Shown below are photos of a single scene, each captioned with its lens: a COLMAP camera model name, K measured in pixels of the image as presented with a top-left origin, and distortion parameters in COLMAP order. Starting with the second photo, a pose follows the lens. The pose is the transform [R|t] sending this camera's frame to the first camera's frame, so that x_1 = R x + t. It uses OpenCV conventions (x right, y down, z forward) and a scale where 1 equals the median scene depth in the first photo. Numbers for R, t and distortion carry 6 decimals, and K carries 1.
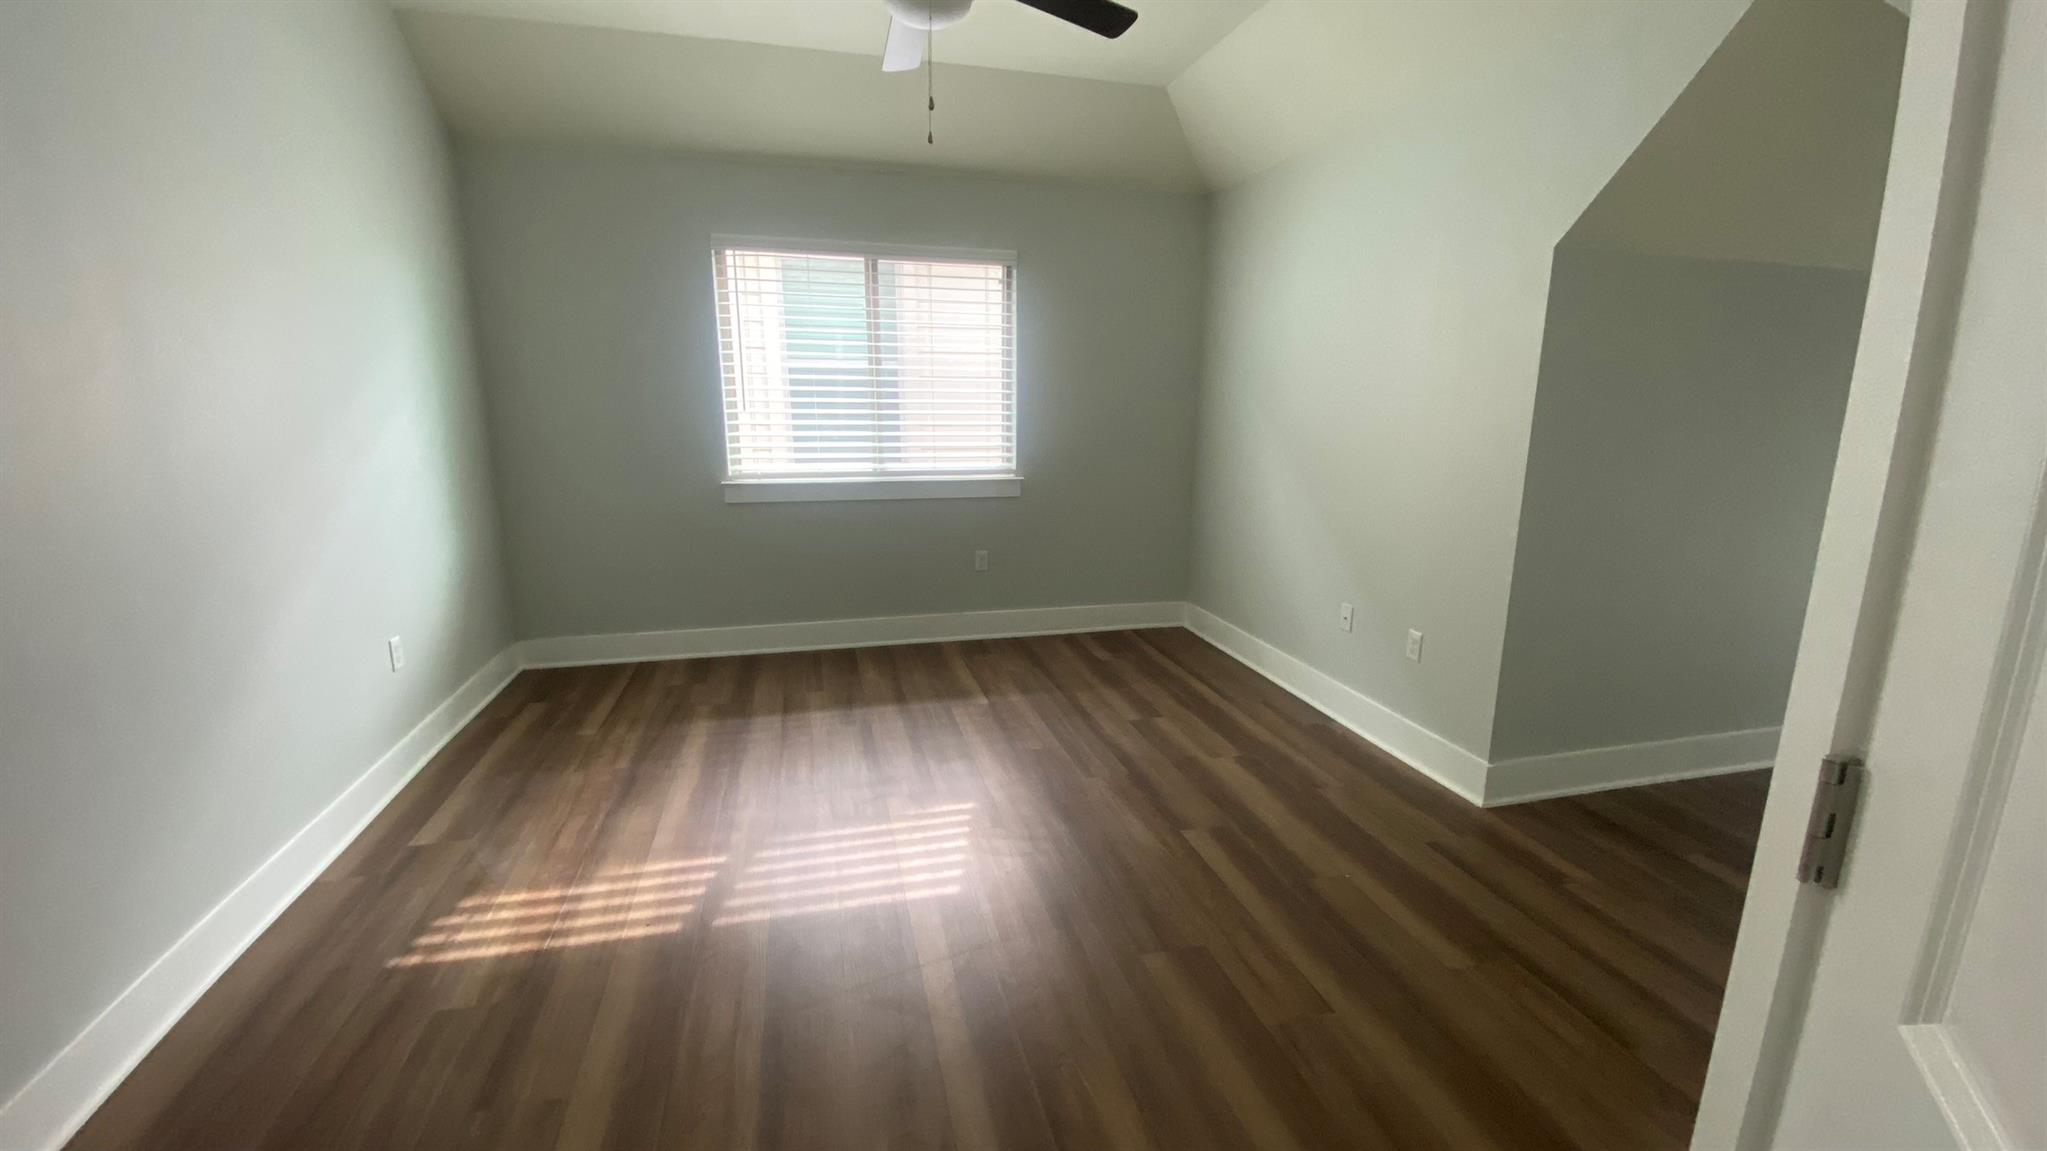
lens RADIAL K [[829.7, 0, 1022.8], [0, 829.7, 570.2], [0, 0, 1]] dist [0.046467, -0.033050]
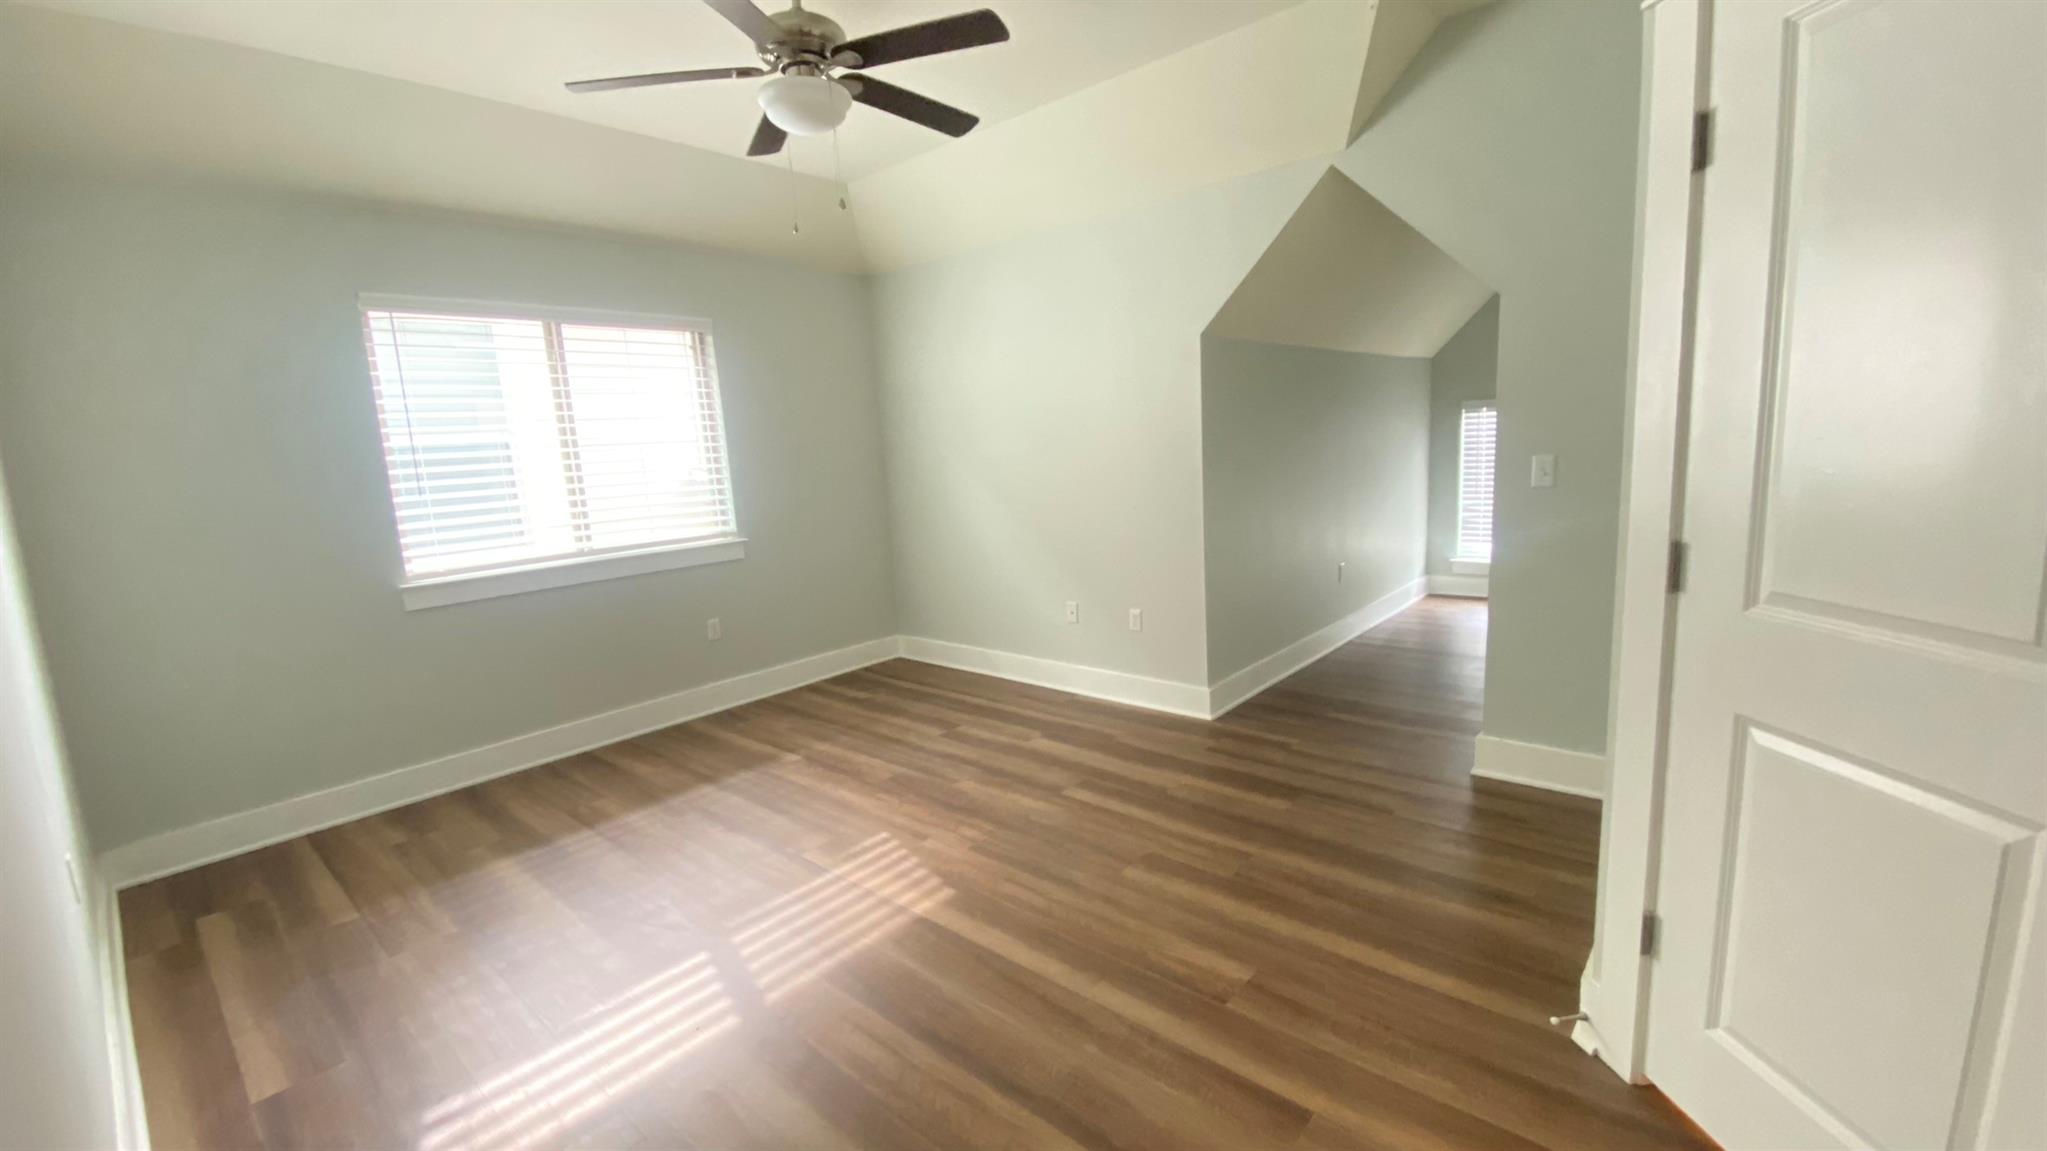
lens RADIAL K [[819.8, 0, 1018.8], [0, 819.8, 572.1], [0, 0, 1]] dist [0.056362, -0.049907]
pose [[0.824132, -0.141117, 0.548537, -0.352099], [0.176718, 0.984185, -0.012312, -0.002207], [-0.538124, 0.107083, 0.836036, -0.007112]]
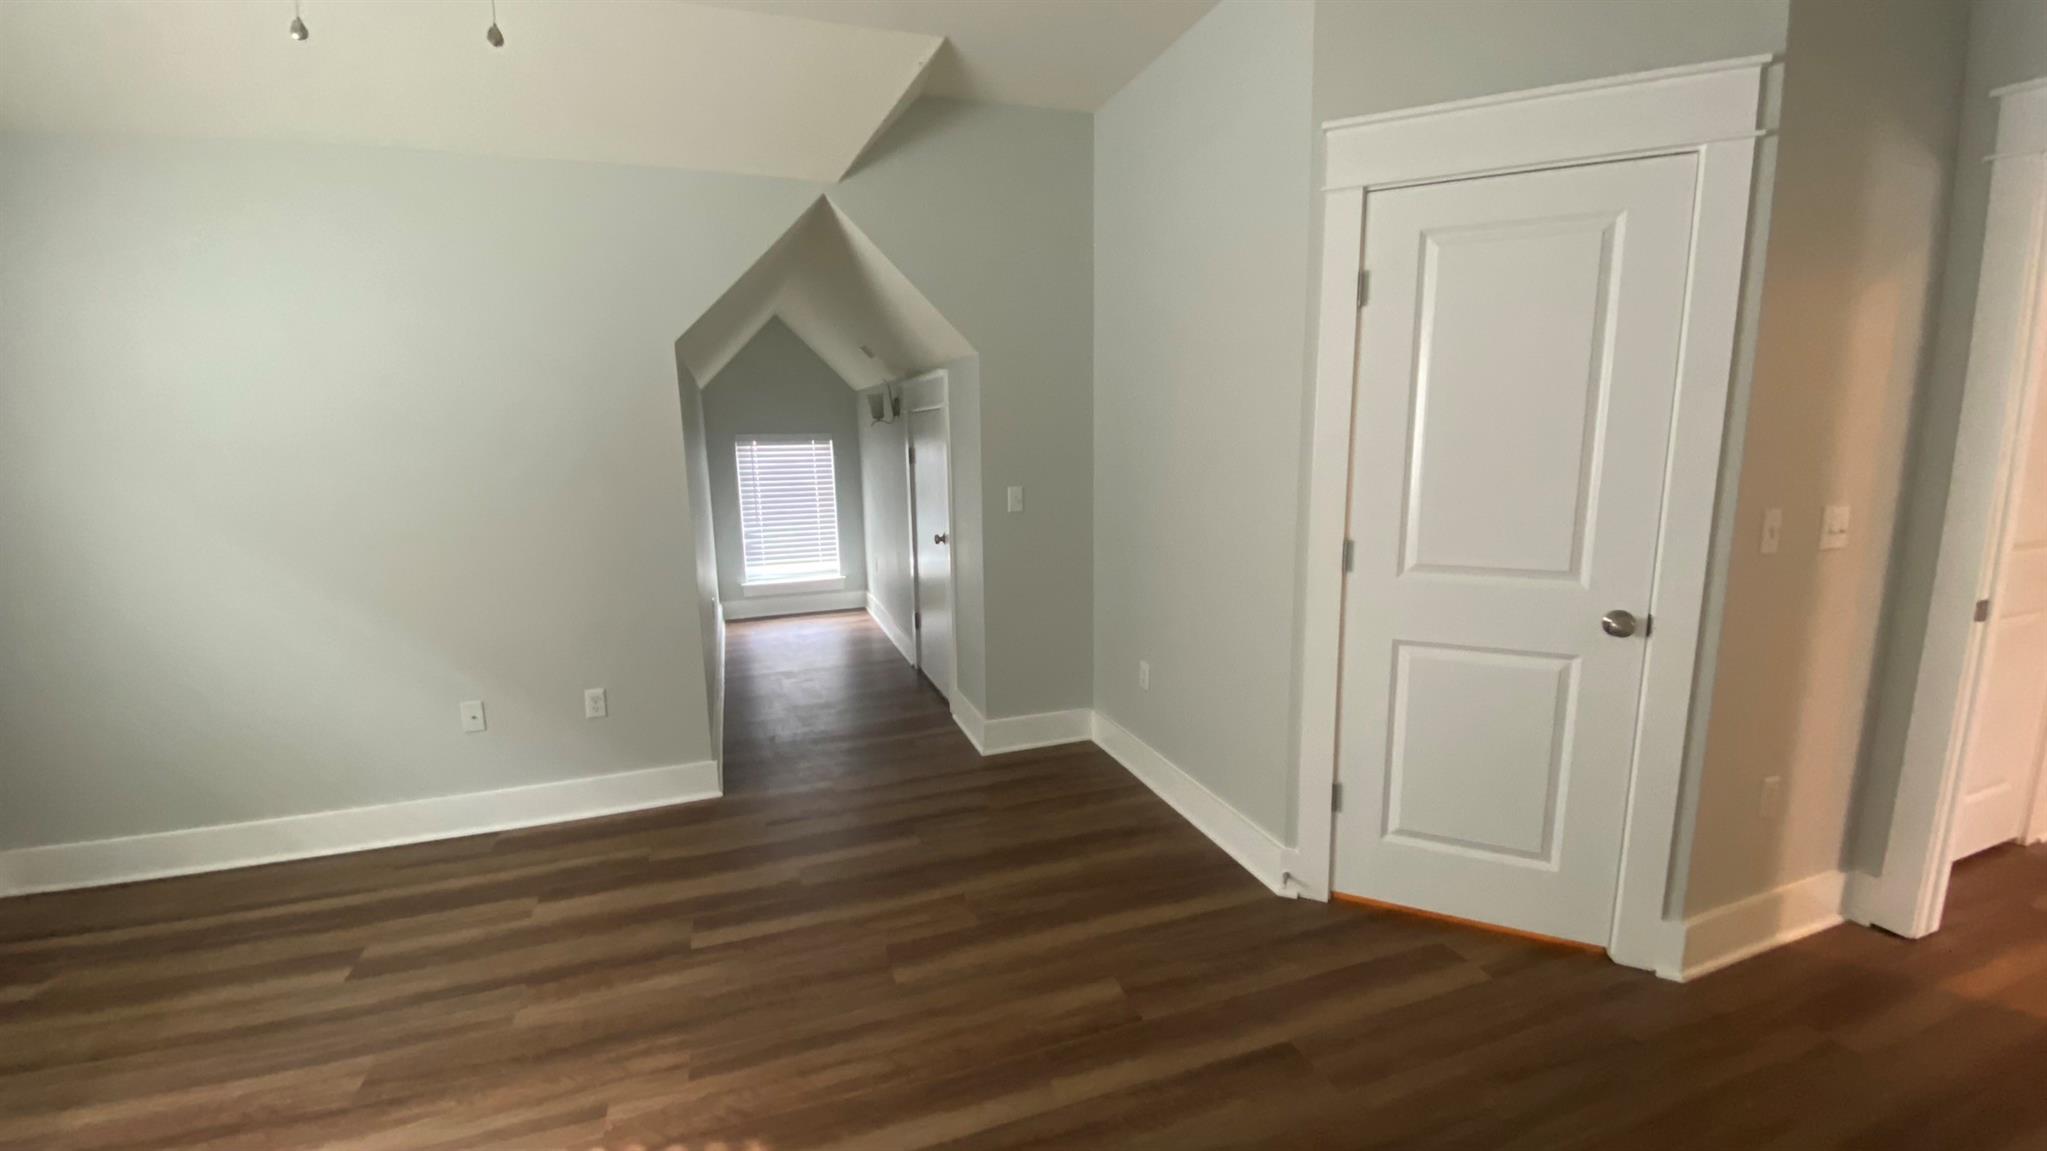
lens RADIAL K [[829.7, 0, 1022.8], [0, 829.7, 570.2], [0, 0, 1]] dist [0.046467, -0.033050]
pose [[-0.071421, -0.169829, 0.982882, -0.480860], [0.226422, 0.956914, 0.181795, -0.117347], [-0.971407, 0.235530, -0.029890, 0.431339]]
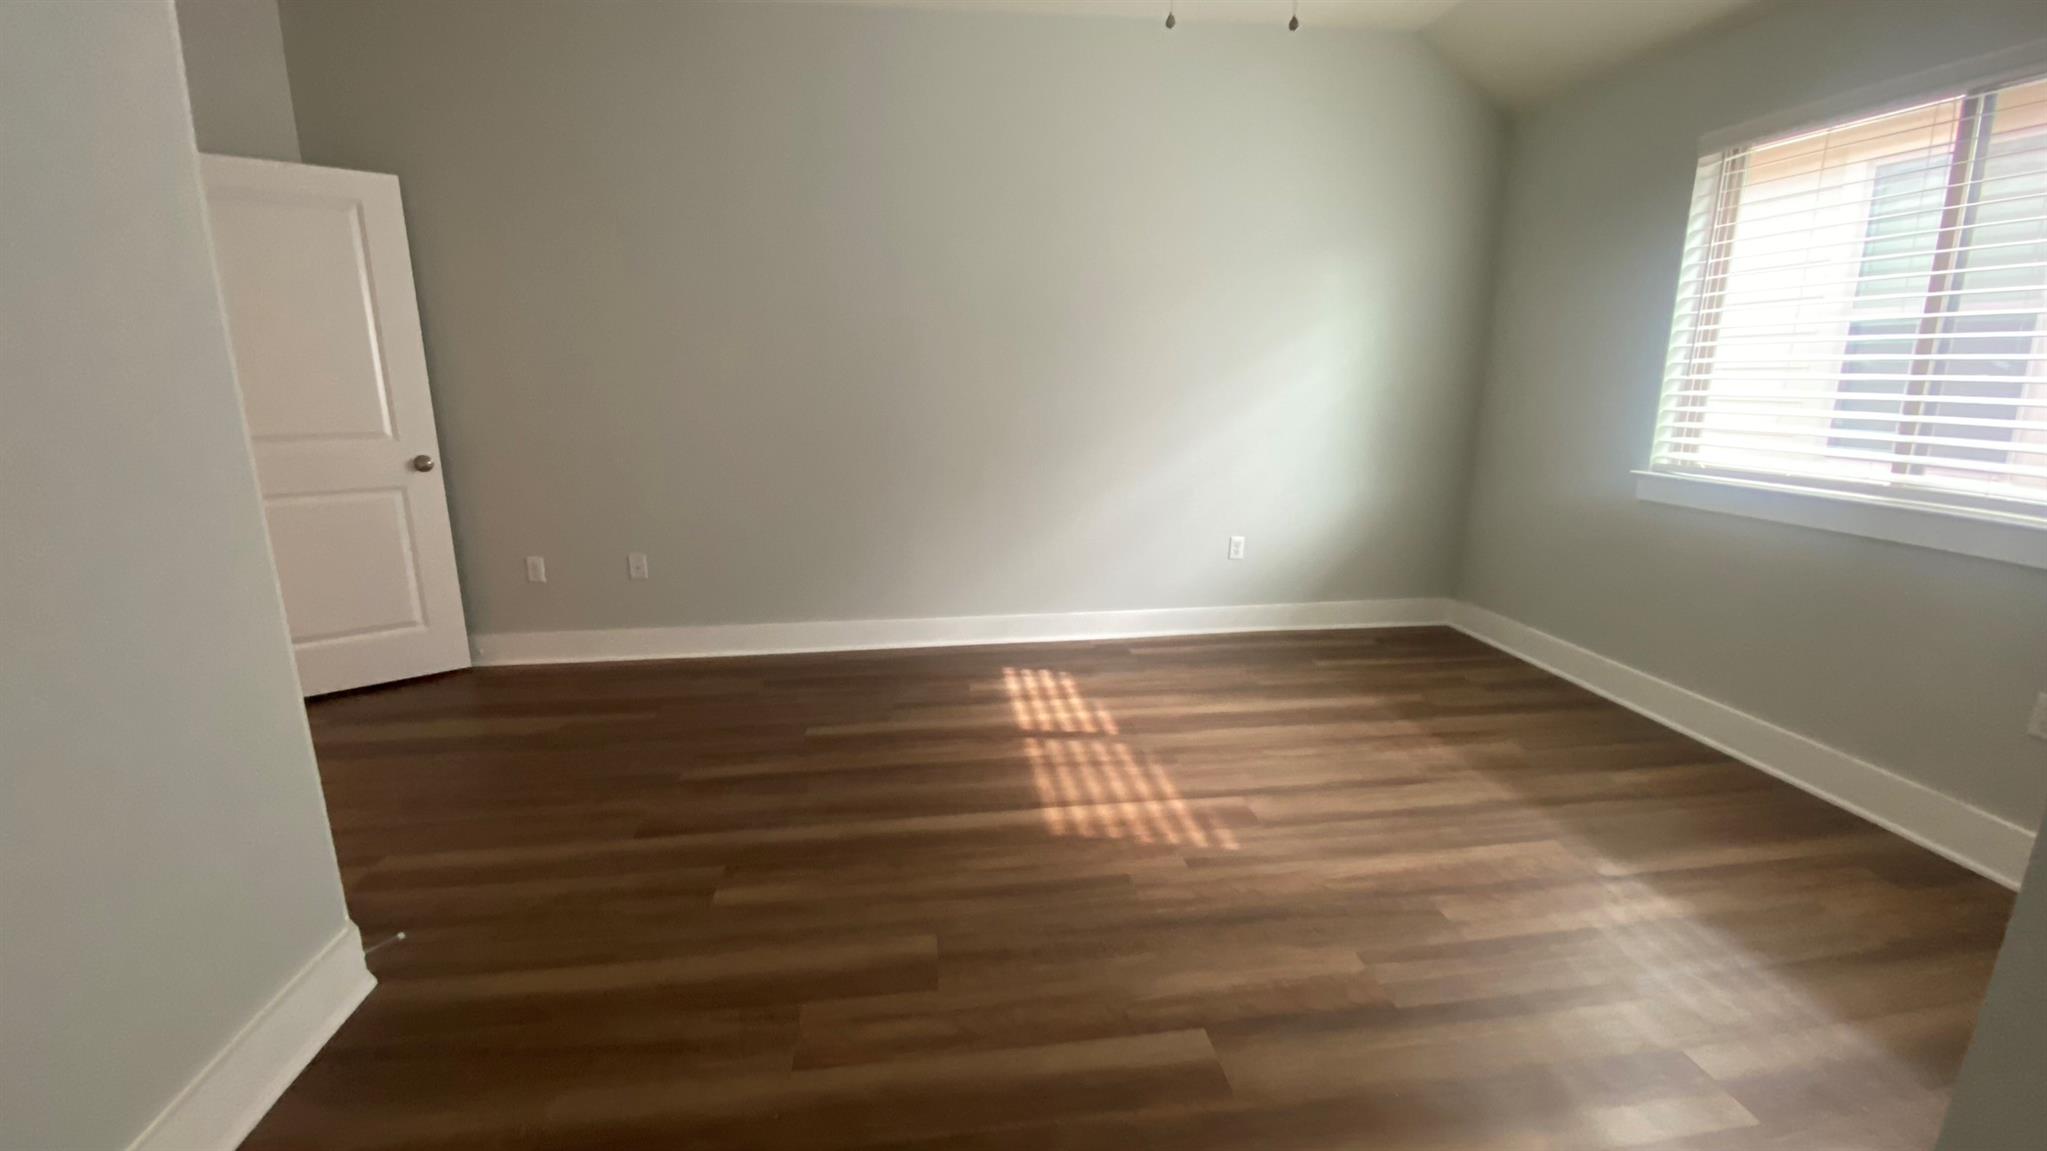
lens RADIAL K [[829.7, 0, 1022.8], [0, 829.7, 570.2], [0, 0, 1]] dist [0.046467, -0.033050]
pose [[-0.121255, 0.212945, -0.969511, 0.538052], [-0.203861, 0.950555, 0.234278, -0.097571], [0.971462, 0.226053, -0.071848, 0.612999]]
